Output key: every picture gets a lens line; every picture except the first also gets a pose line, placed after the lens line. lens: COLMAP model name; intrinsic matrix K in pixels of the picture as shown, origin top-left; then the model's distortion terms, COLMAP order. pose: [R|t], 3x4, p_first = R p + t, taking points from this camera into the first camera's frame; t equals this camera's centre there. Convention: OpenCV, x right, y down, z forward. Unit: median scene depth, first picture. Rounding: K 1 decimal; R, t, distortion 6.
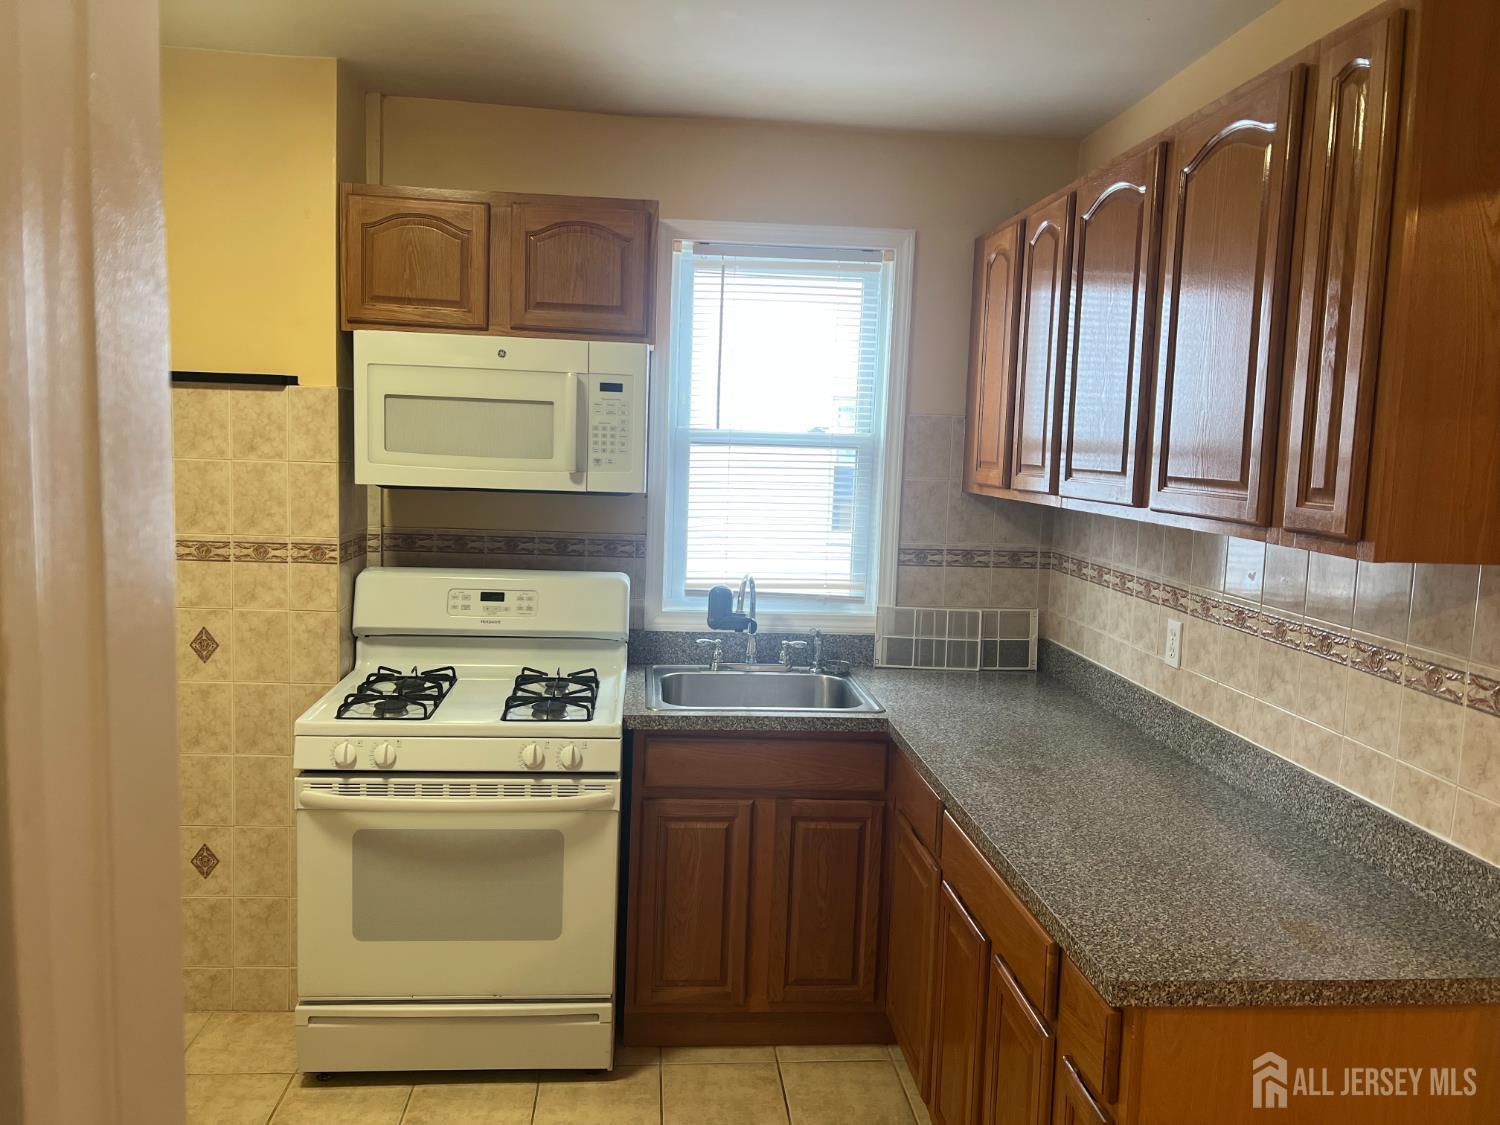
lens RADIAL K [[1110.7, 0, 737.2], [0, 1110.7, 550.6], [0, 0, 1]] dist [0.039631, -0.052188]
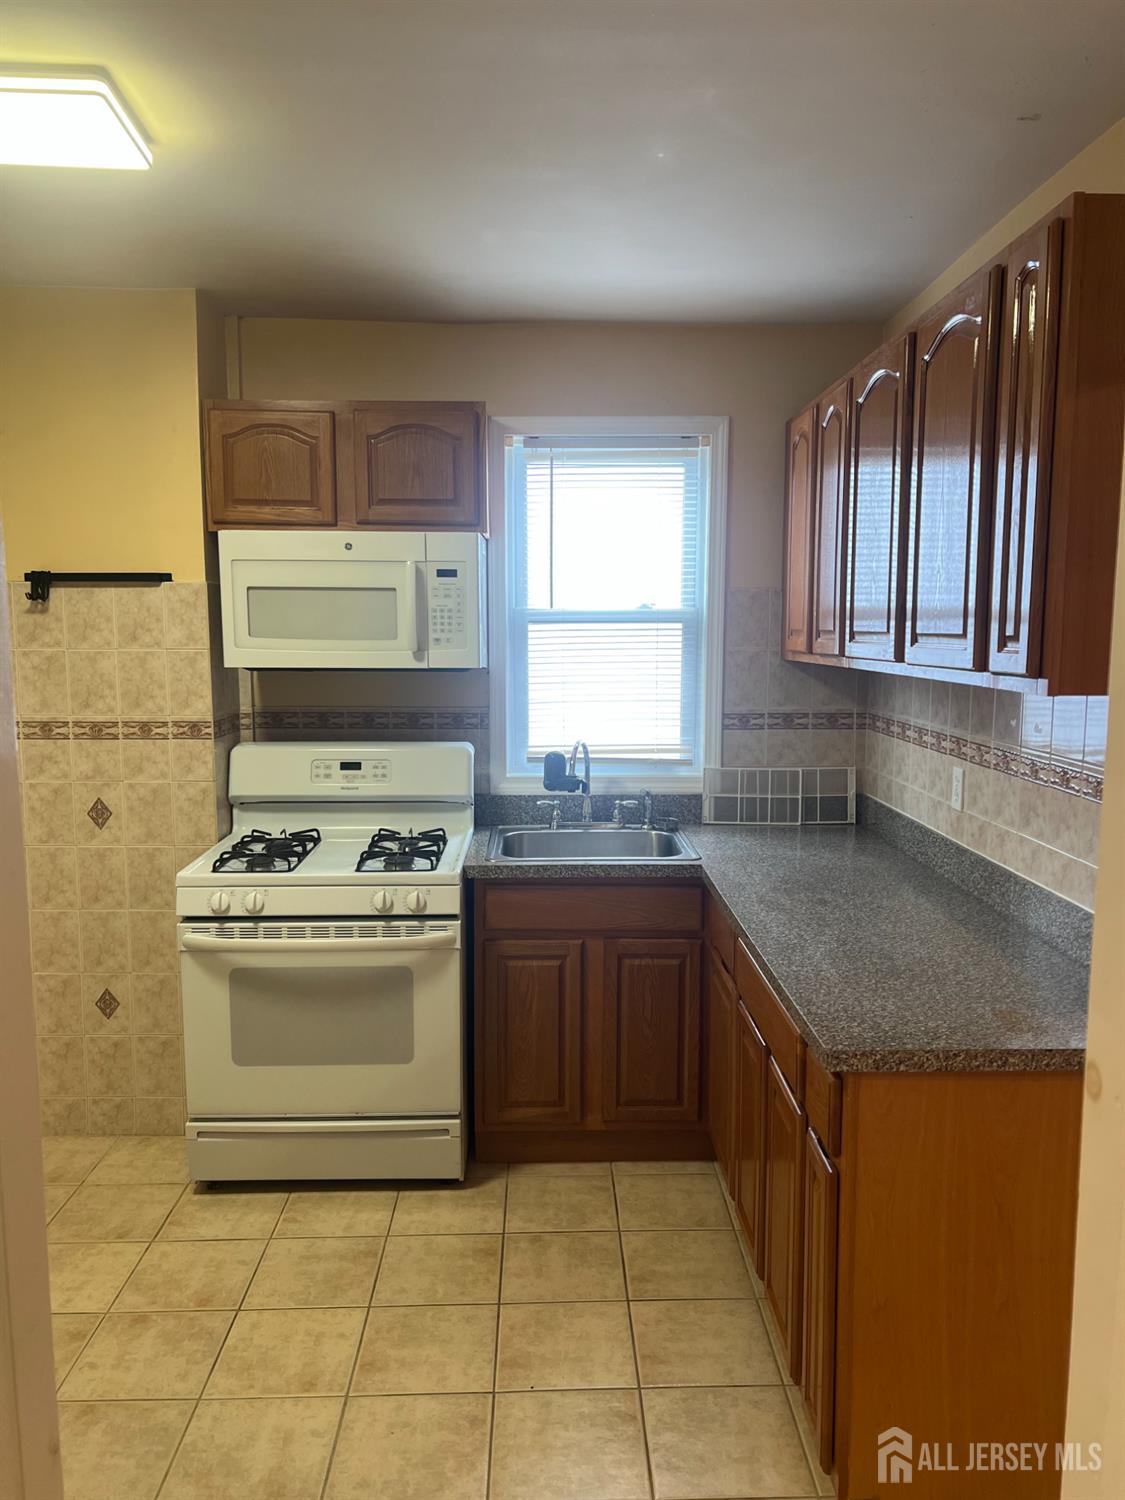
lens RADIAL K [[1110.7, 0, 564.3], [0, 1110.7, 759.2], [0, 0, 1]] dist [0.039631, -0.052188]
pose [[0.997640, -0.025857, -0.063608, 0.069953], [0.027125, 0.999448, 0.019157, 0.020920], [0.063077, -0.020837, 0.997791, -0.105060]]
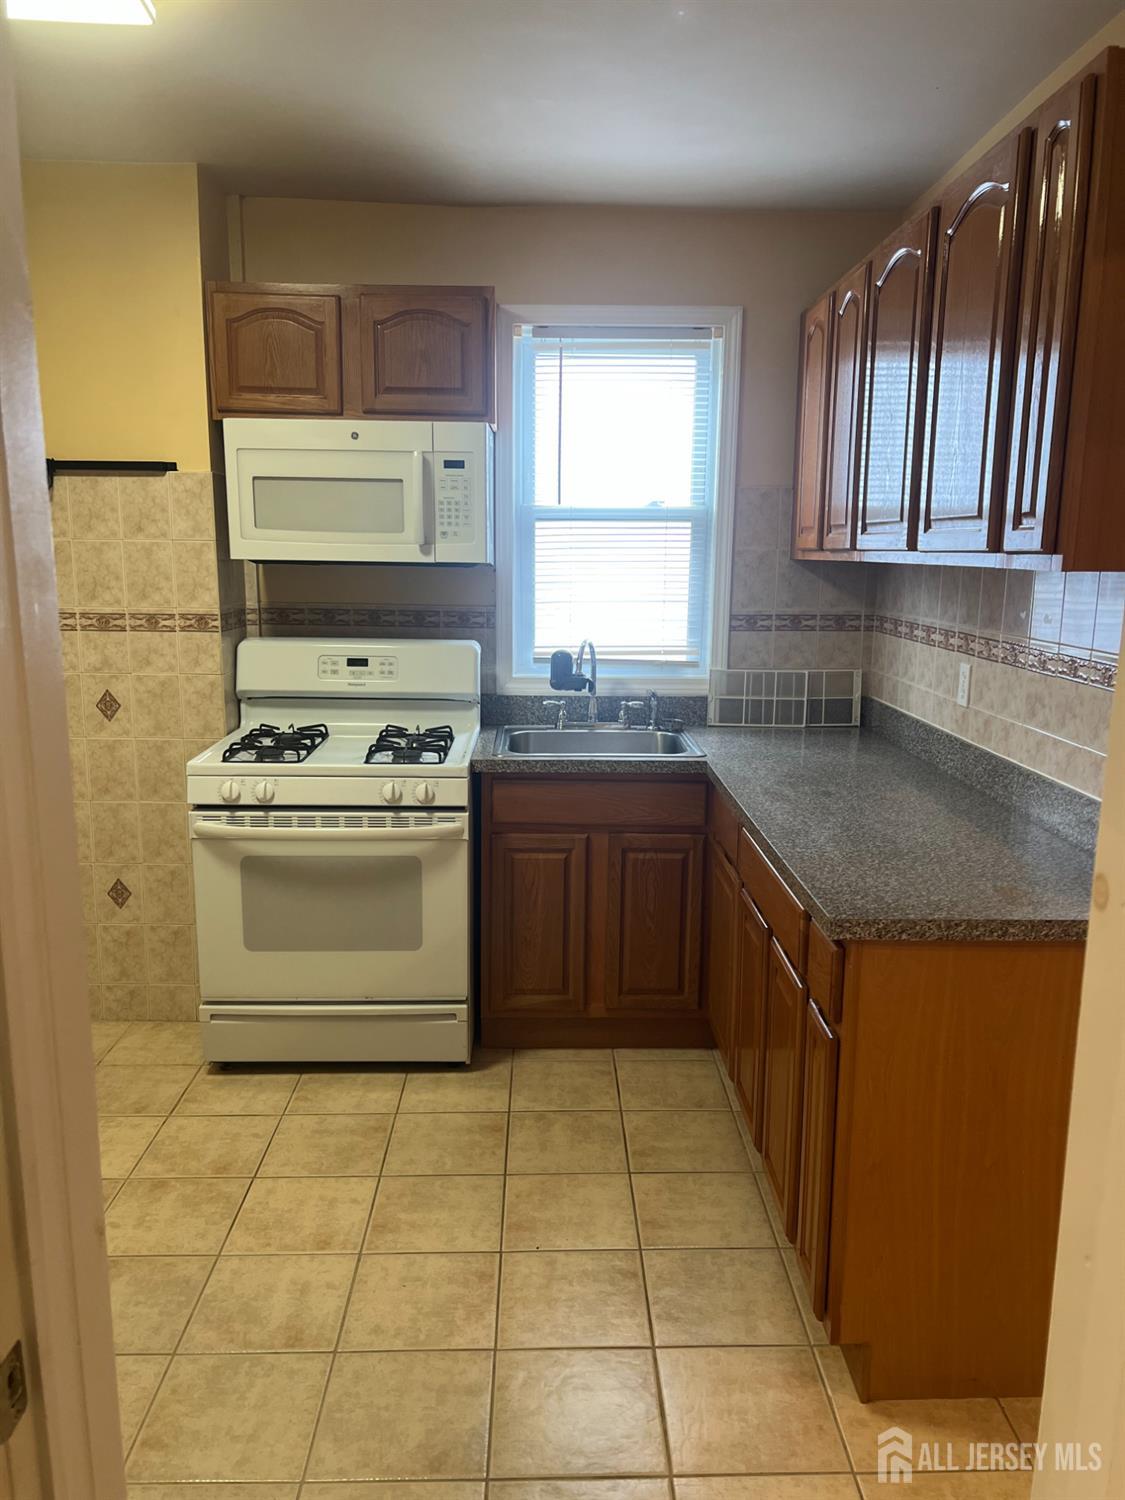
lens RADIAL K [[1110.7, 0, 564.6], [0, 1110.7, 762.0], [0, 0, 1]] dist [0.039631, -0.052188]
pose [[0.997851, -0.011604, -0.064495, 0.062680], [0.017335, 0.995879, 0.089019, 0.049705], [0.063196, -0.089945, 0.993940, -0.112359]]
